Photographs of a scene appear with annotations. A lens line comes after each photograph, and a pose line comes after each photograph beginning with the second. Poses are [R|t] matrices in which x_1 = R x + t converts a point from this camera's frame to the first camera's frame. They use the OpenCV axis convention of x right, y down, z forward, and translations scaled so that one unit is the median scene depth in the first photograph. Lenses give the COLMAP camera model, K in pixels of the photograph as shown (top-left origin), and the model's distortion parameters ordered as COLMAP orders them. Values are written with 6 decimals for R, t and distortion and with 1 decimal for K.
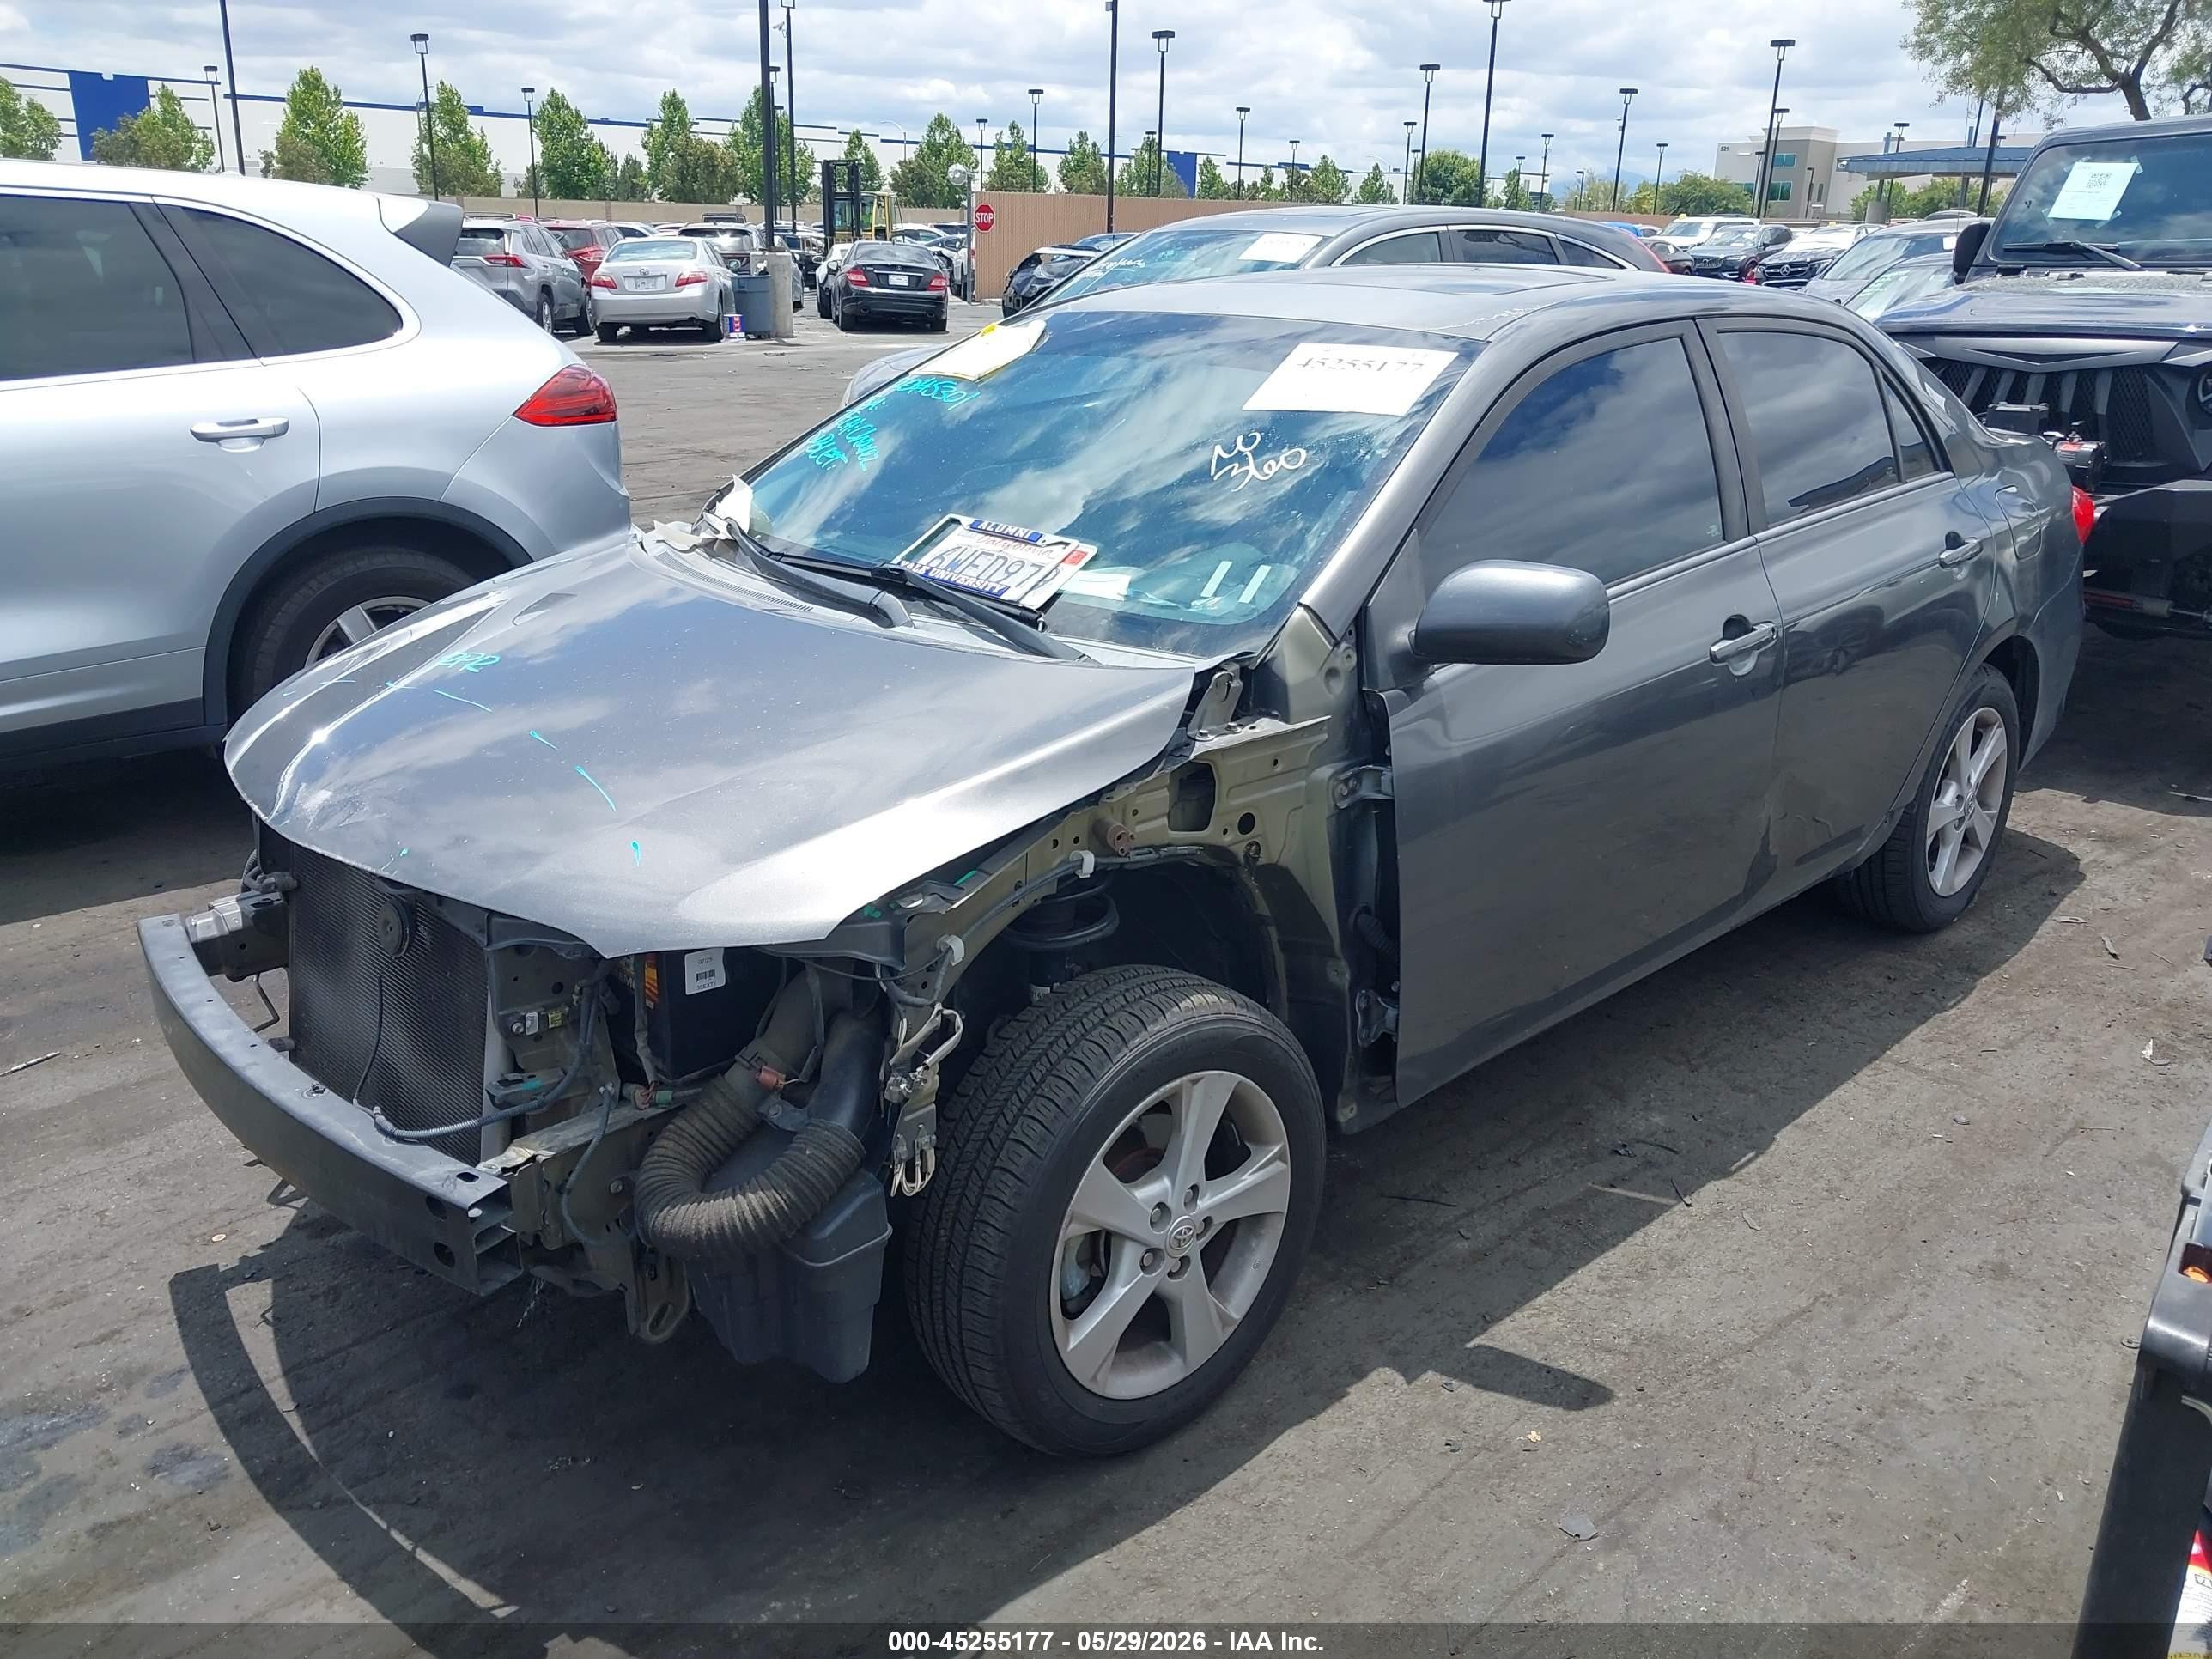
lens RADIAL K [[1761.8, 0, 1110.5], [0, 1761.8, 821.9], [0, 0, 1]] dist [-0.010207, 0.017319]
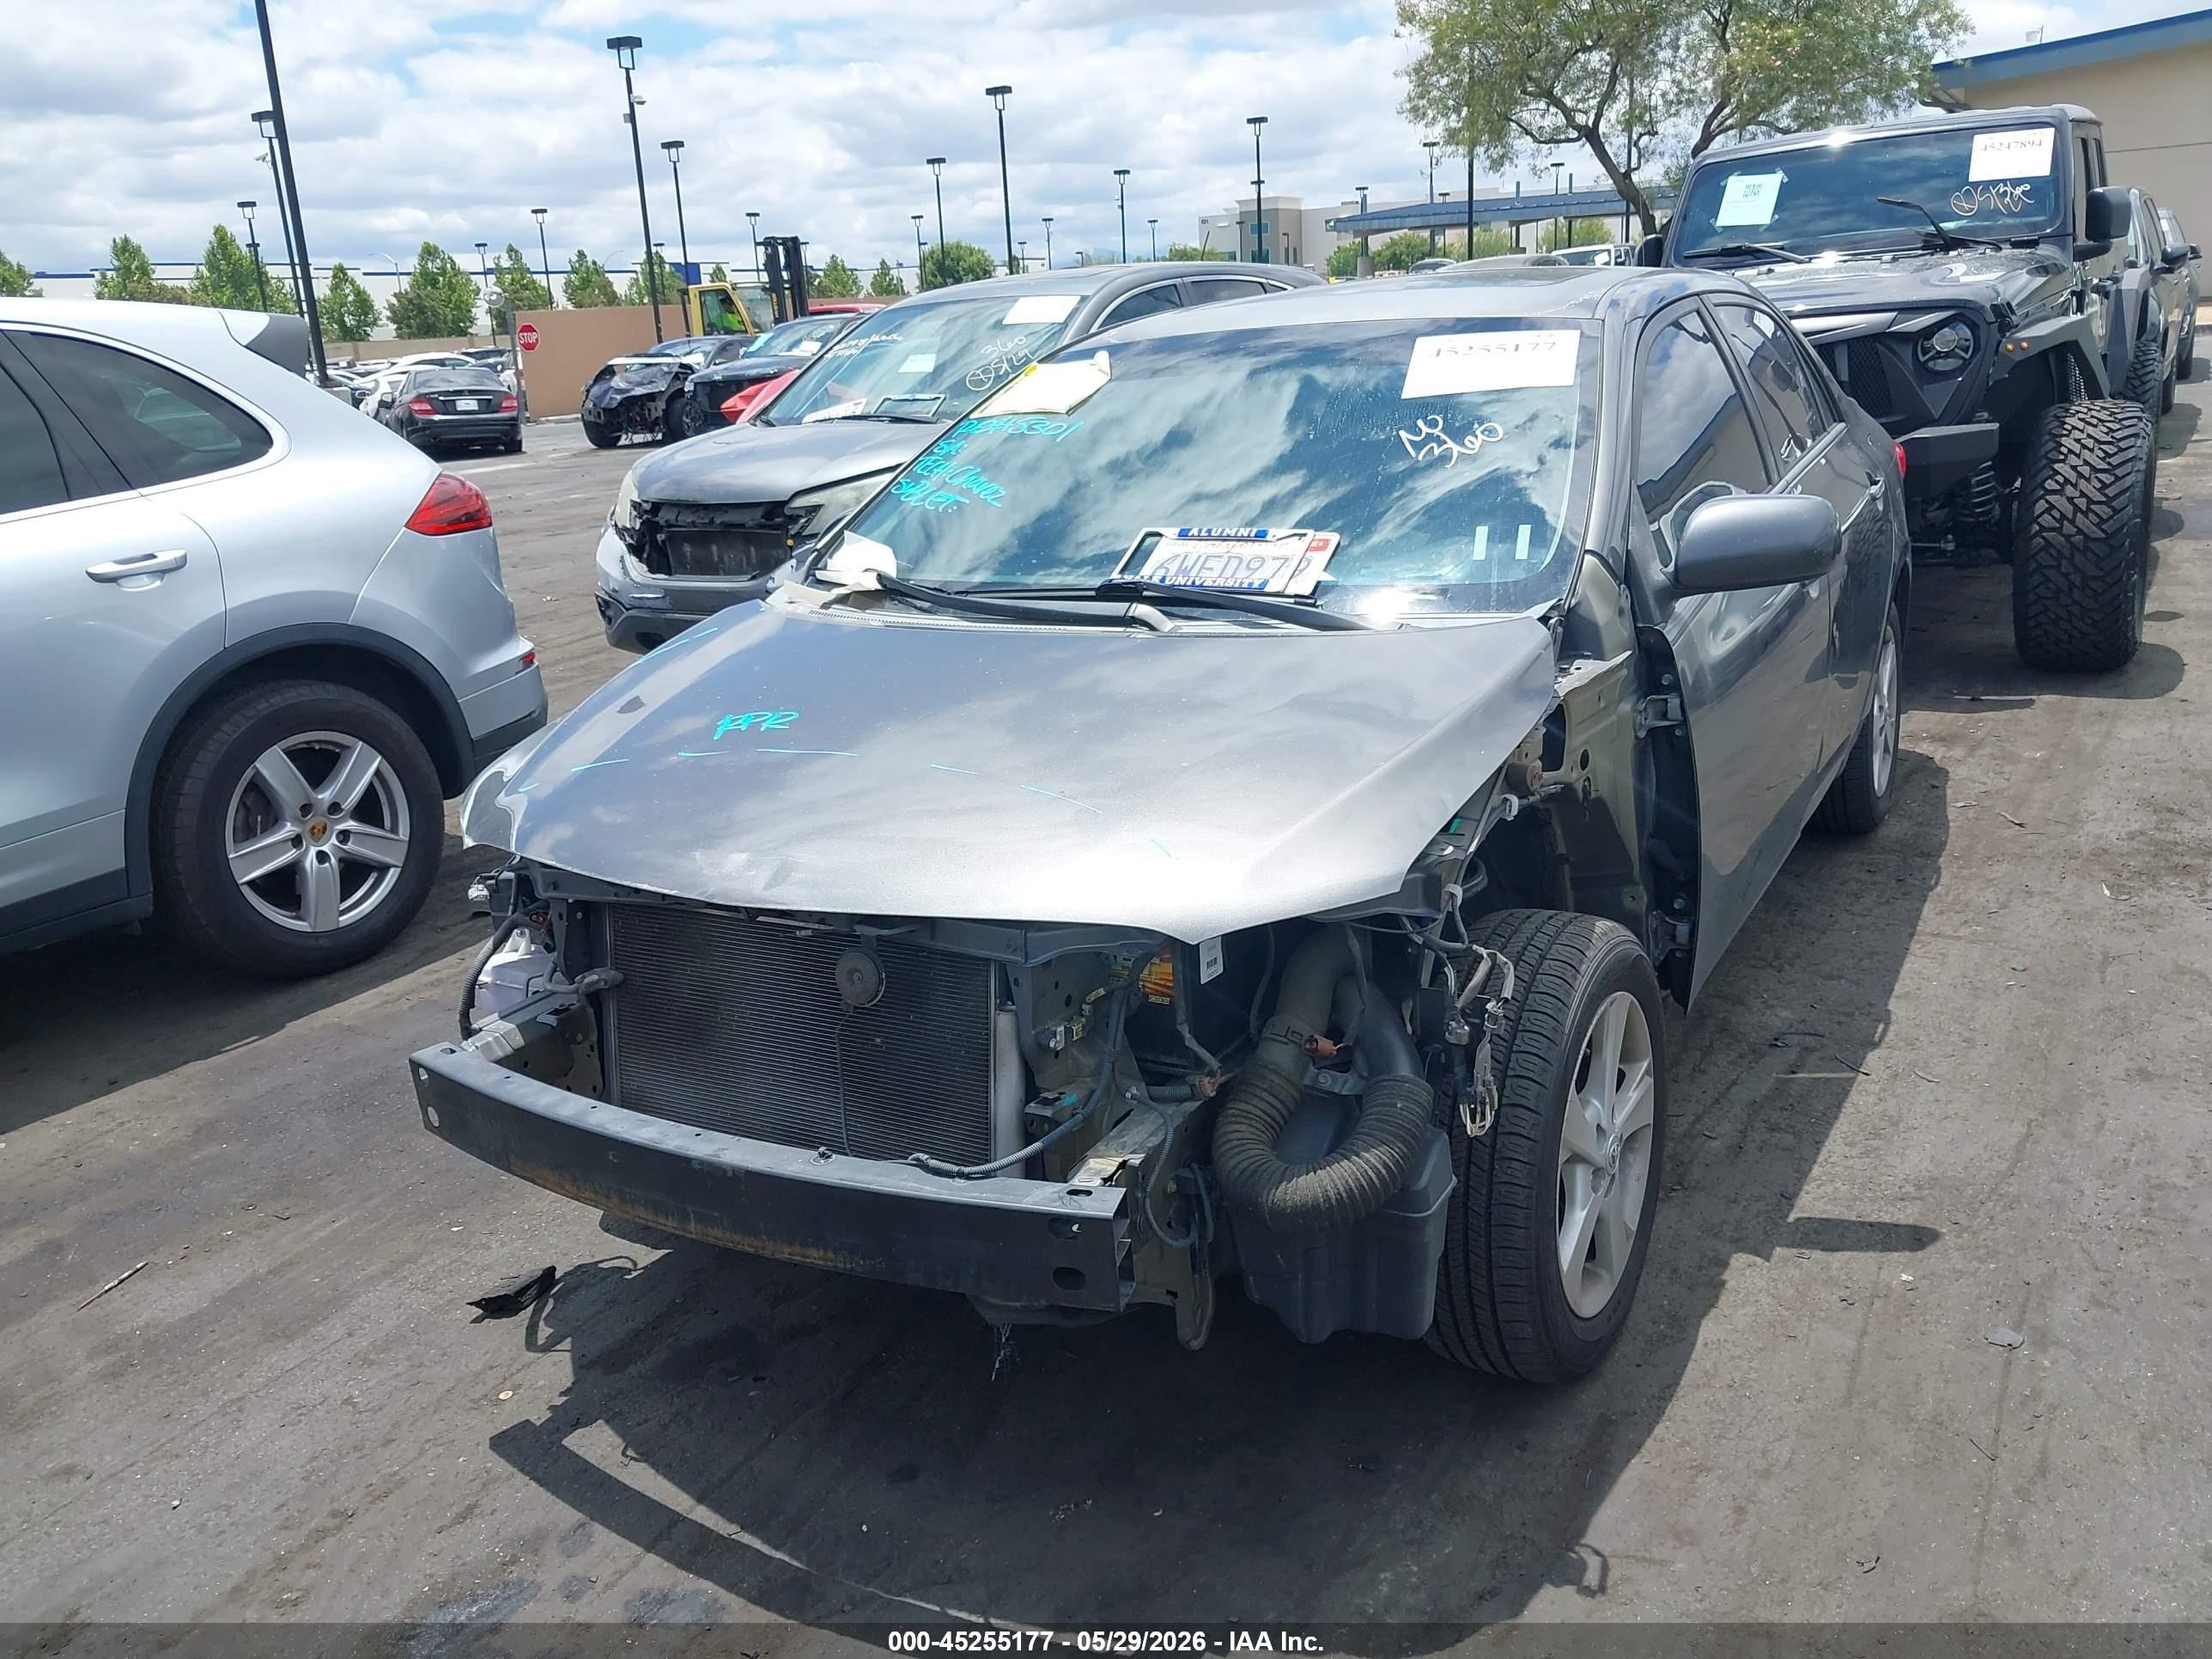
lens RADIAL K [[1761.8, 0, 1116.5], [0, 1761.8, 822.7], [0, 0, 1]] dist [-0.010207, 0.017319]
pose [[0.961384, -0.147185, 0.232546, -0.376888], [0.158467, 0.986893, -0.030494, 0.022404], [-0.225010, 0.066167, 0.972107, 0.026055]]
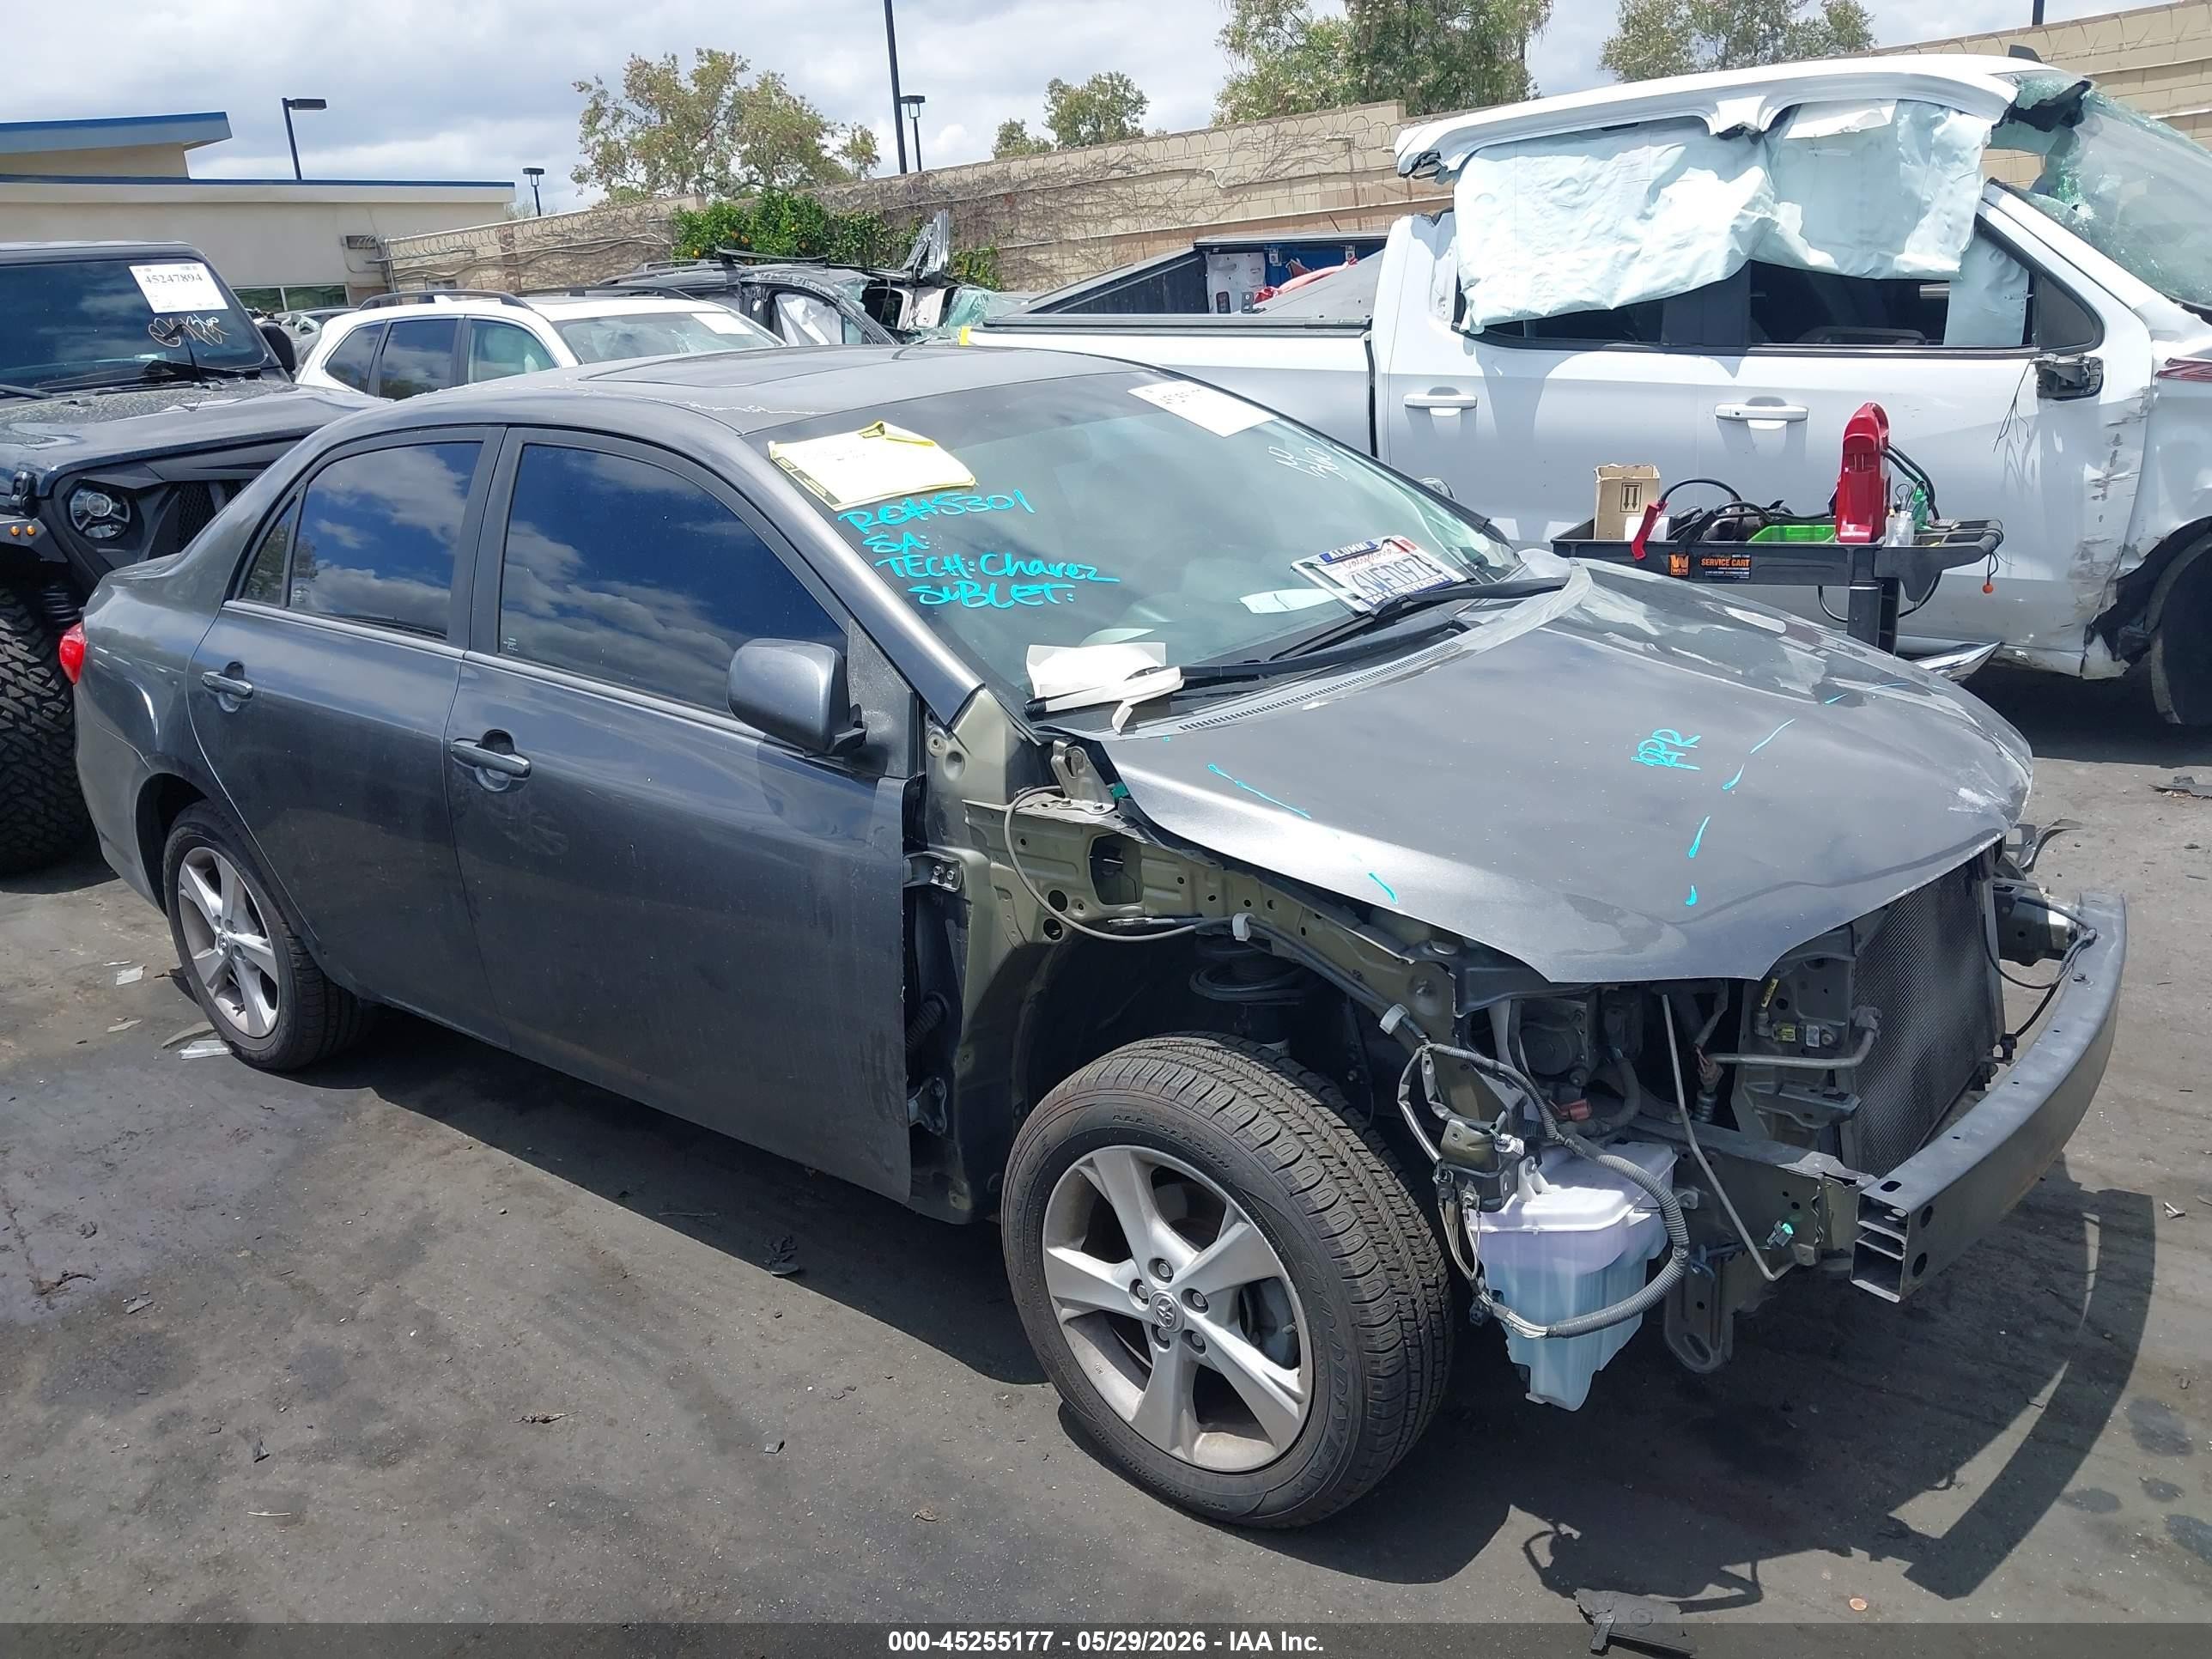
lens RADIAL K [[1761.8, 0, 1127.4], [0, 1761.8, 833.6], [0, 0, 1]] dist [-0.010207, 0.017319]
pose [[-0.135872, -0.299644, 0.944326, -1.085005], [0.367504, 0.869919, 0.328911, -0.410715], [-0.920043, 0.391733, -0.008077, 1.180558]]
